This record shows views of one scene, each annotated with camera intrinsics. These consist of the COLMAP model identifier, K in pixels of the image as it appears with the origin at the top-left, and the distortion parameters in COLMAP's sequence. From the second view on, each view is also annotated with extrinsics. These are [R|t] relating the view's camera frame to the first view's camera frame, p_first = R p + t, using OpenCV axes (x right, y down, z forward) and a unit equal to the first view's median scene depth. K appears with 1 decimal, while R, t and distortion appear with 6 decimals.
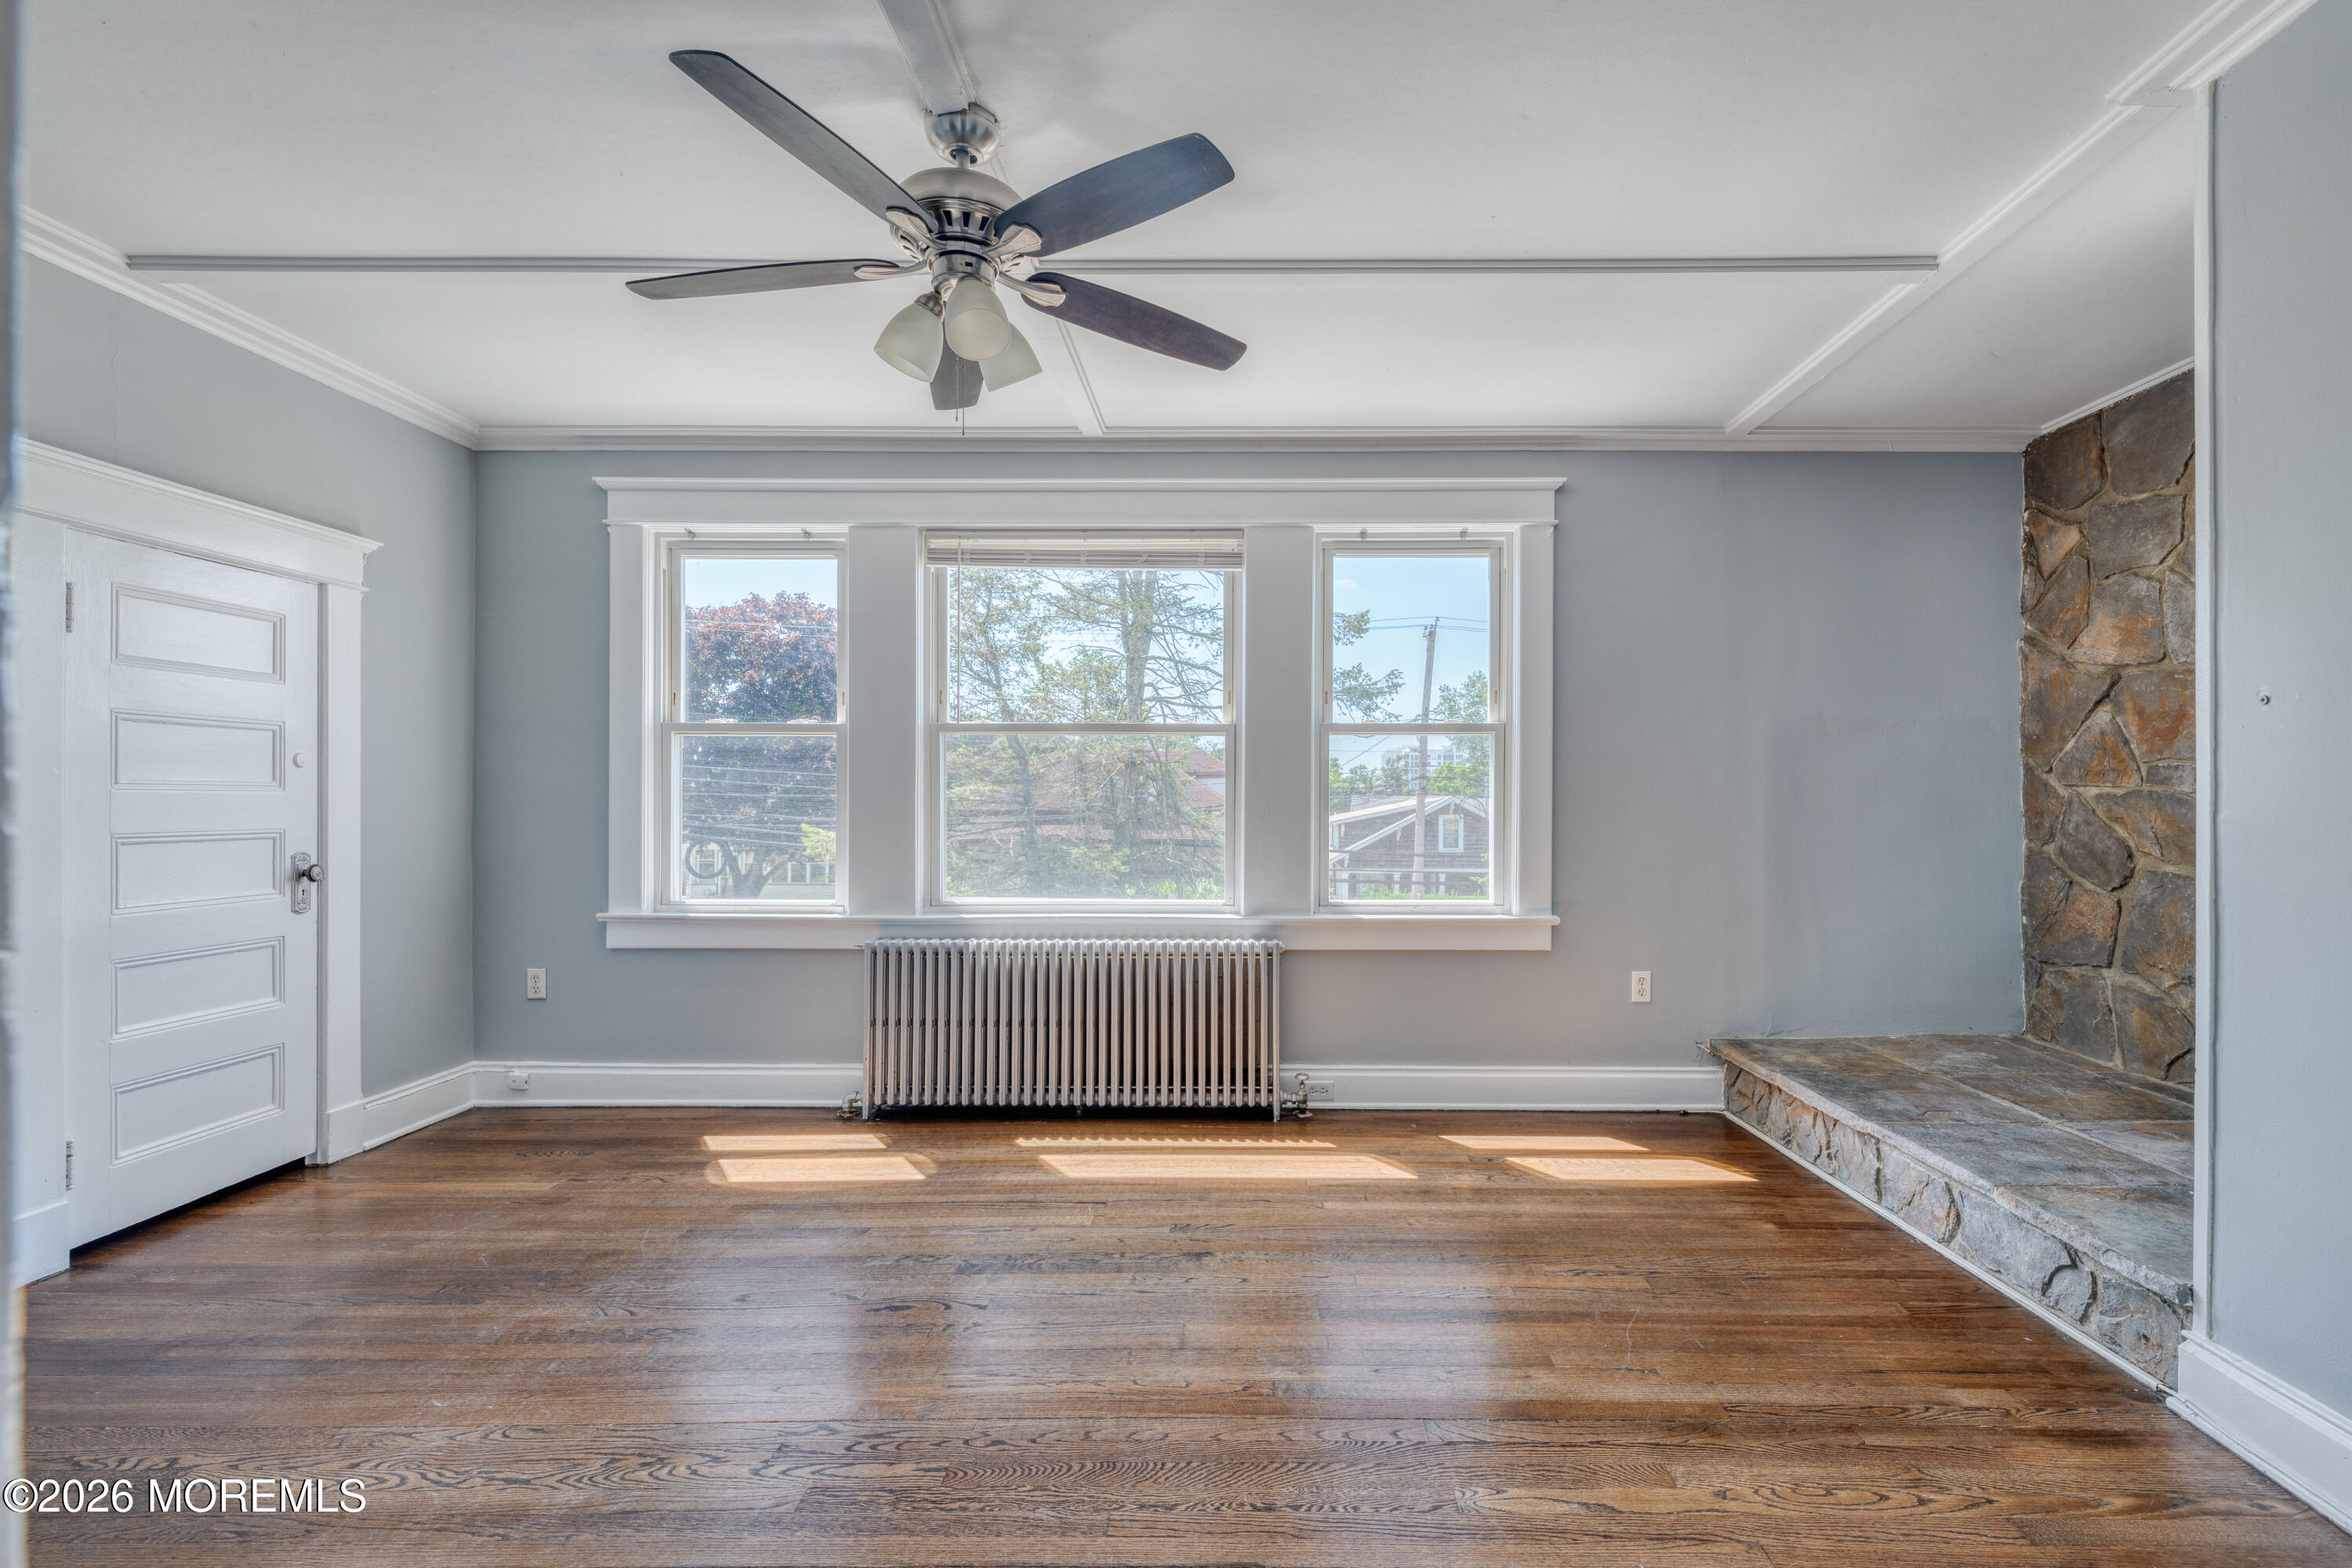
lens RADIAL K [[1020.4, 0, 1267.0], [0, 1020.4, 794.5], [0, 0, 1]] dist [0.003935, 0.000360]
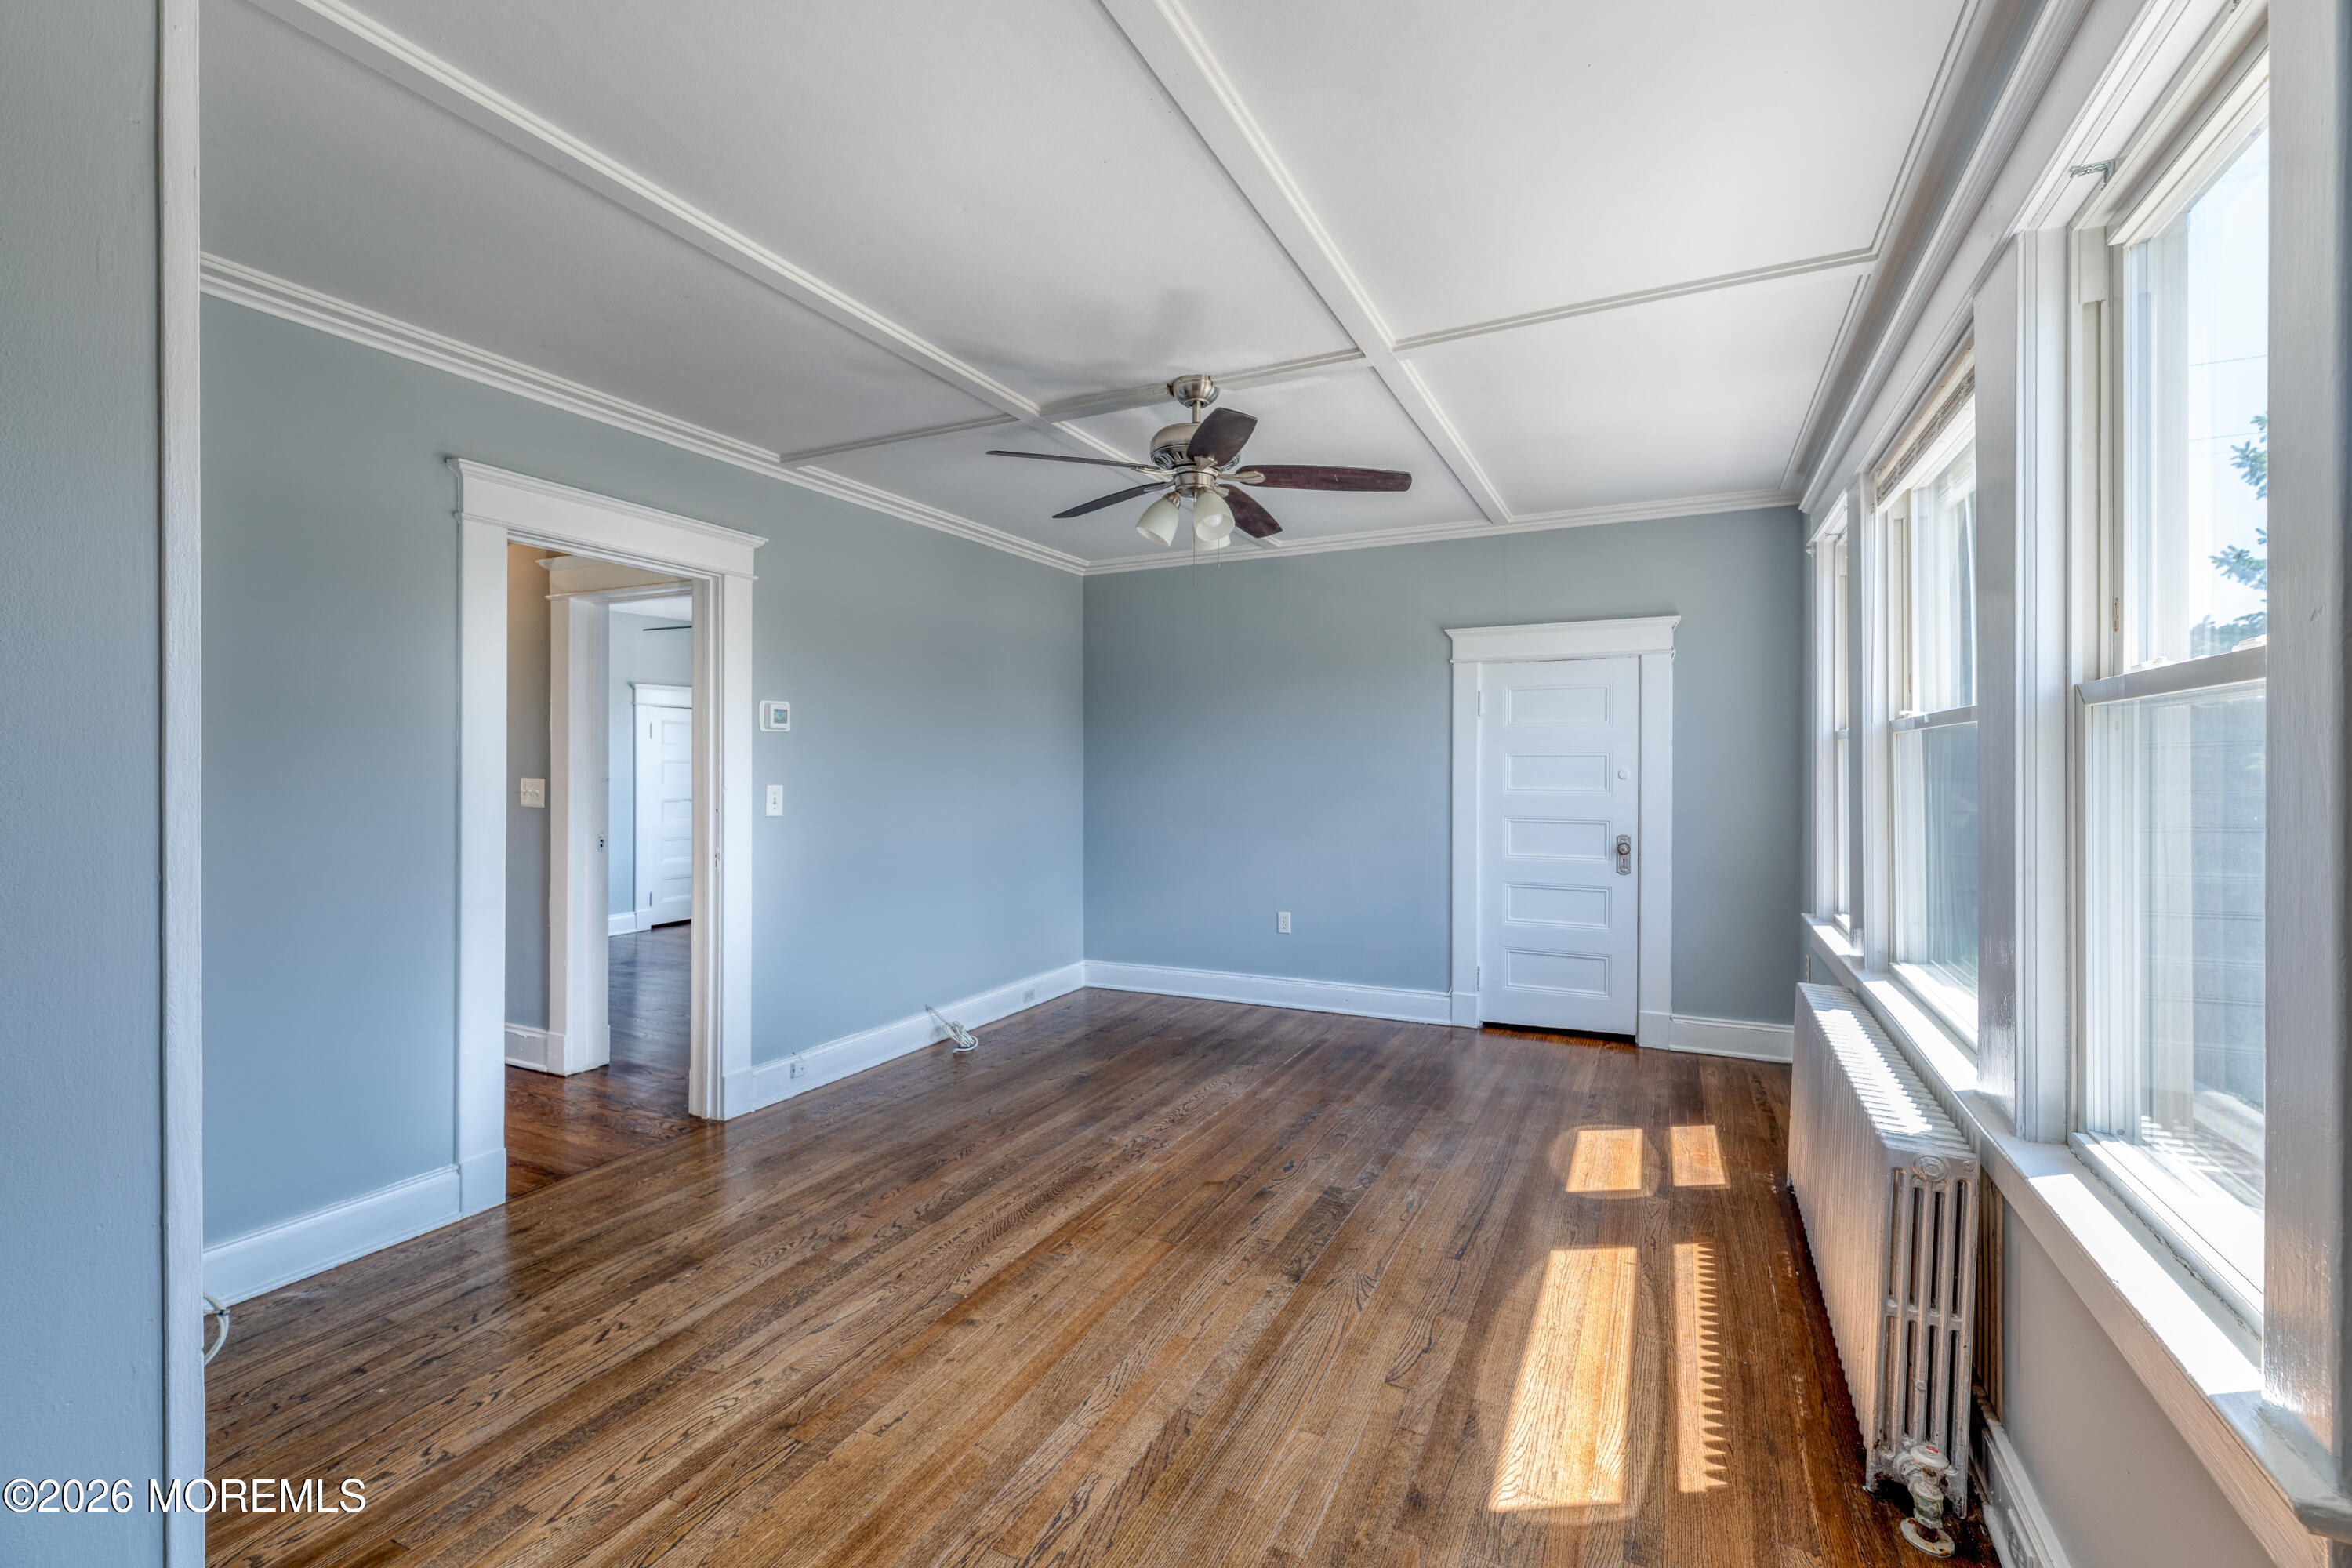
lens RADIAL K [[1028.3, 0, 1196.0], [0, 1028.3, 736.9], [0, 0, 1]] dist [0.003608, 0.000630]
pose [[-0.423696, -0.026060, -0.905429, 0.674055], [0.002192, 0.999554, -0.029795, -0.041096], [0.905802, -0.014608, -0.423450, 0.988207]]
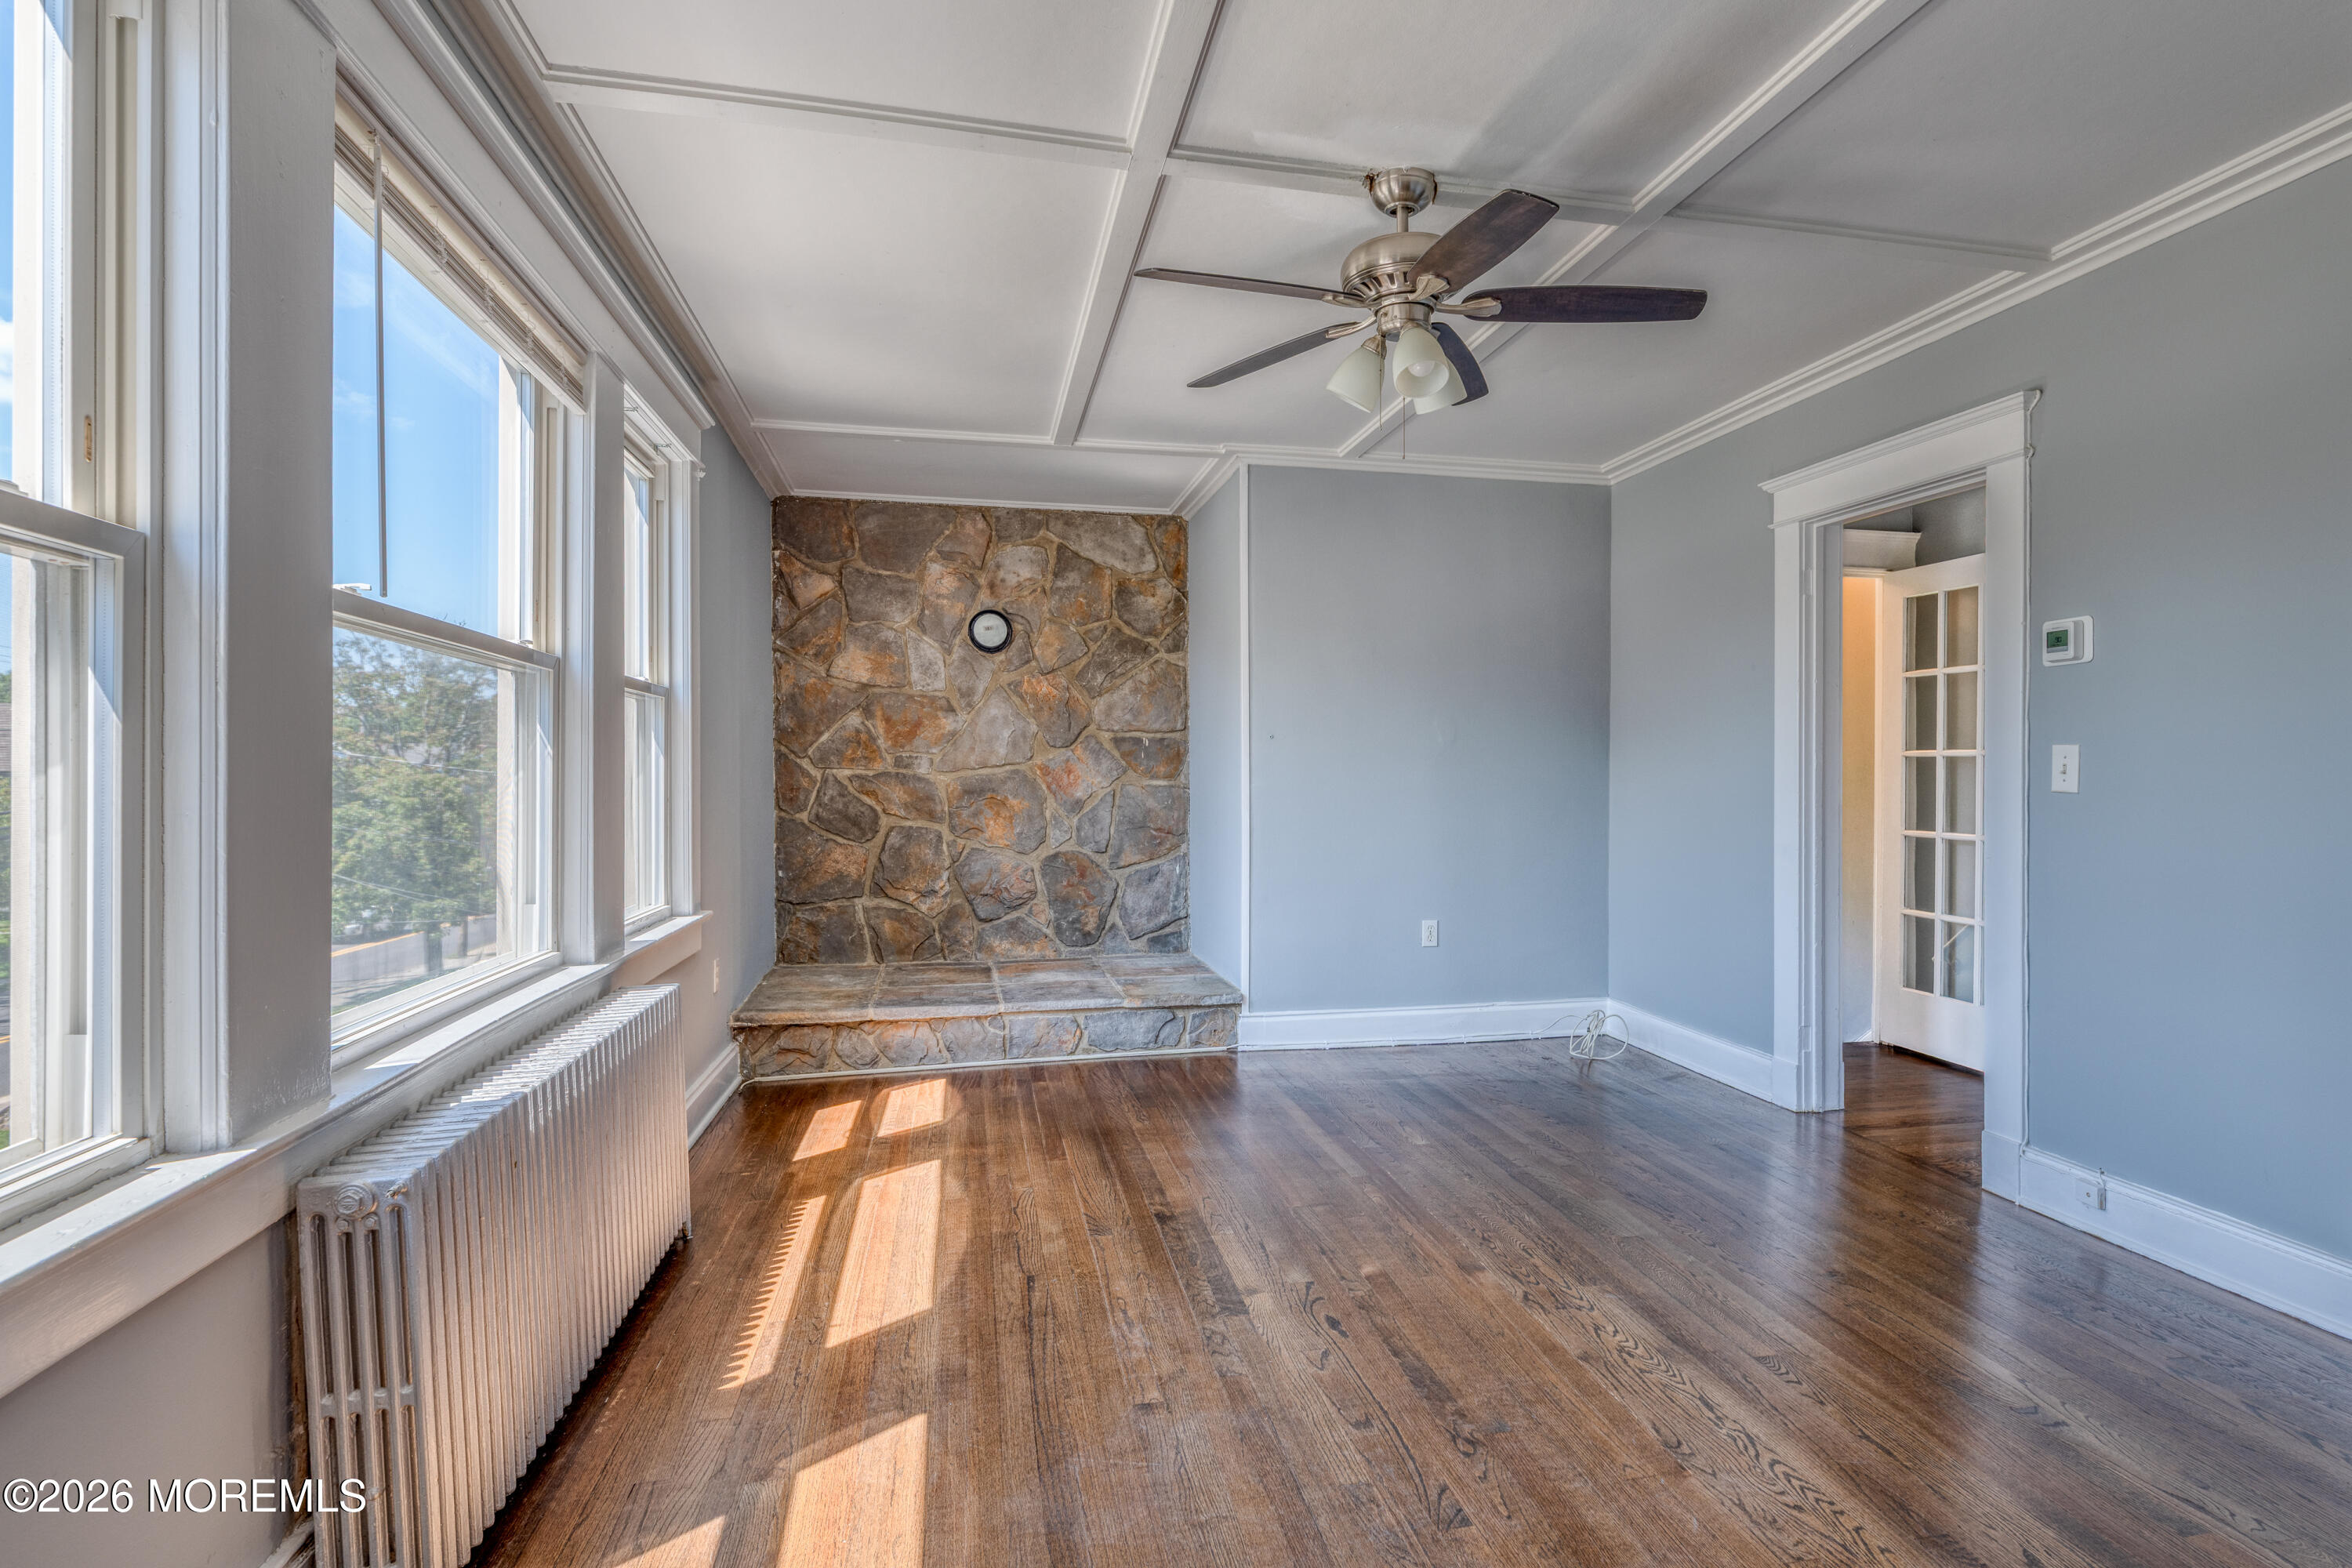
lens RADIAL K [[1223.0, 0, 1175.2], [0, 1223.0, 783.4], [0, 0, 1]] dist [-0.001761, -0.000332]
pose [[-0.169641, -0.003189, 0.985501, -0.940754], [-0.004101, 0.999988, 0.002530, 0.005971], [-0.985497, -0.003613, -0.169652, 0.874832]]
